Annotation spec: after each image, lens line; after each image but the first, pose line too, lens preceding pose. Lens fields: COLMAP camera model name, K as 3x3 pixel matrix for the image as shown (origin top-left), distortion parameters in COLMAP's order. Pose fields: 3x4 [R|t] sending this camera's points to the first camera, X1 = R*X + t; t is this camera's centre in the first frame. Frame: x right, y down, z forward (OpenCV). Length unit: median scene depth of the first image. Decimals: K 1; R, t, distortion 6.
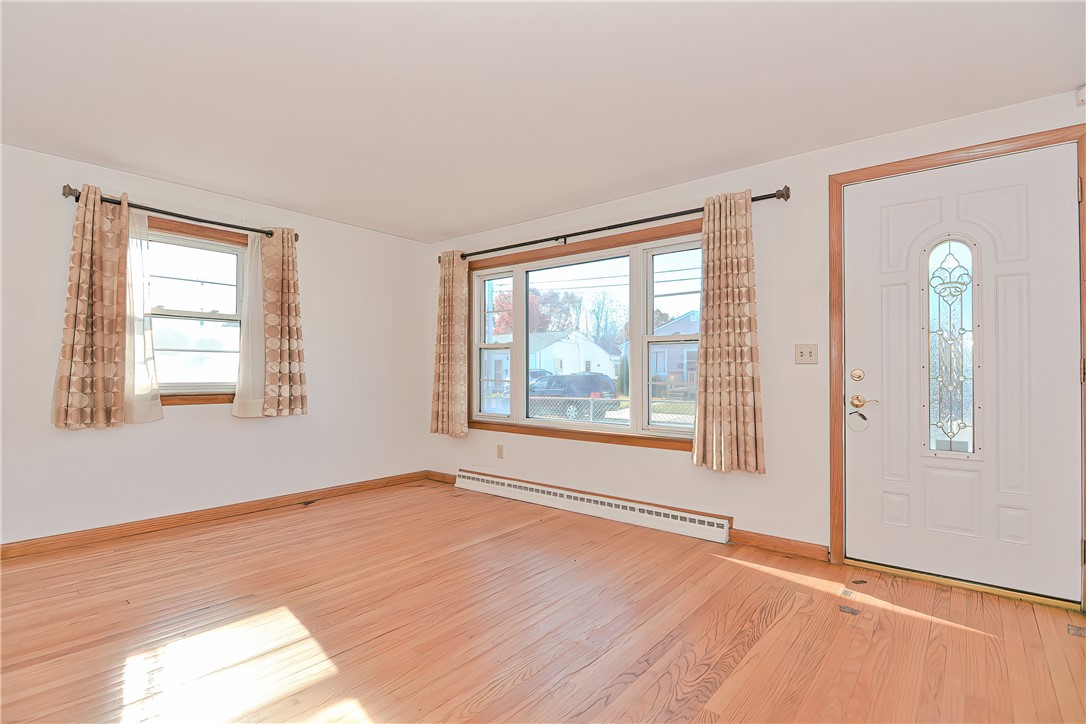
lens RADIAL K [[530.2, 0, 545.0], [0, 530.2, 366.1], [0, 0, 1]] dist [0.001355, -0.007968]
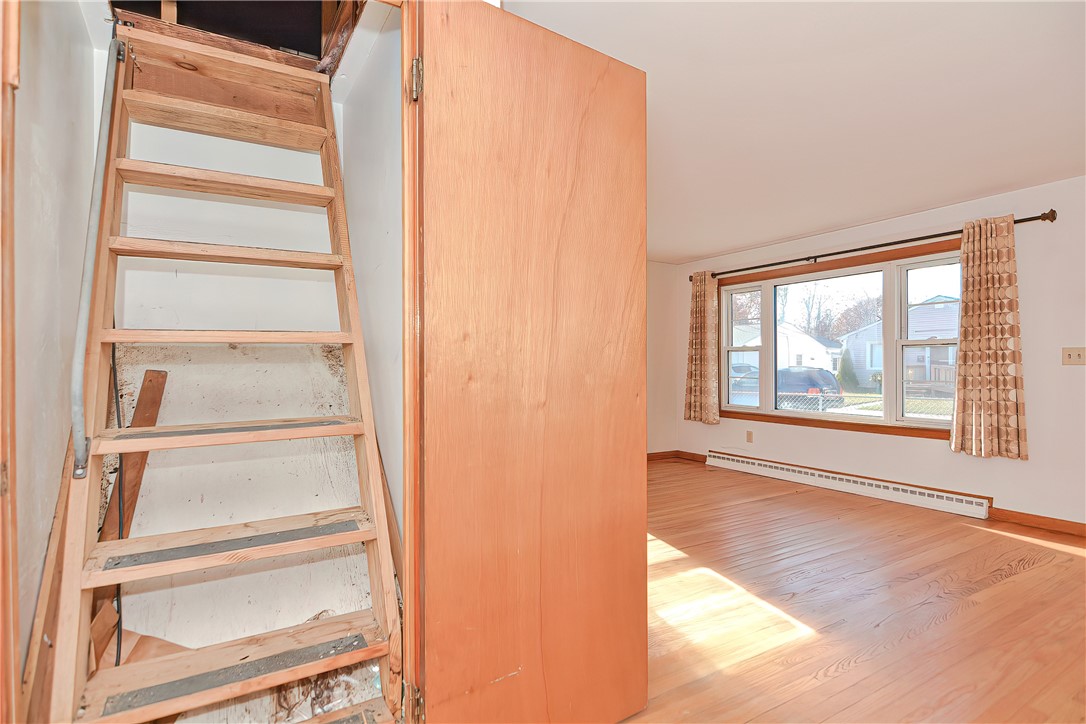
lens RADIAL K [[530.2, 0, 512.7], [0, 530.2, 370.4], [0, 0, 1]] dist [0.001355, -0.007968]
pose [[0.920714, -0.003567, -0.390222, -0.144843], [0.010955, 0.999800, 0.016708, -0.020403], [0.390085, -0.019658, 0.920569, -0.417937]]
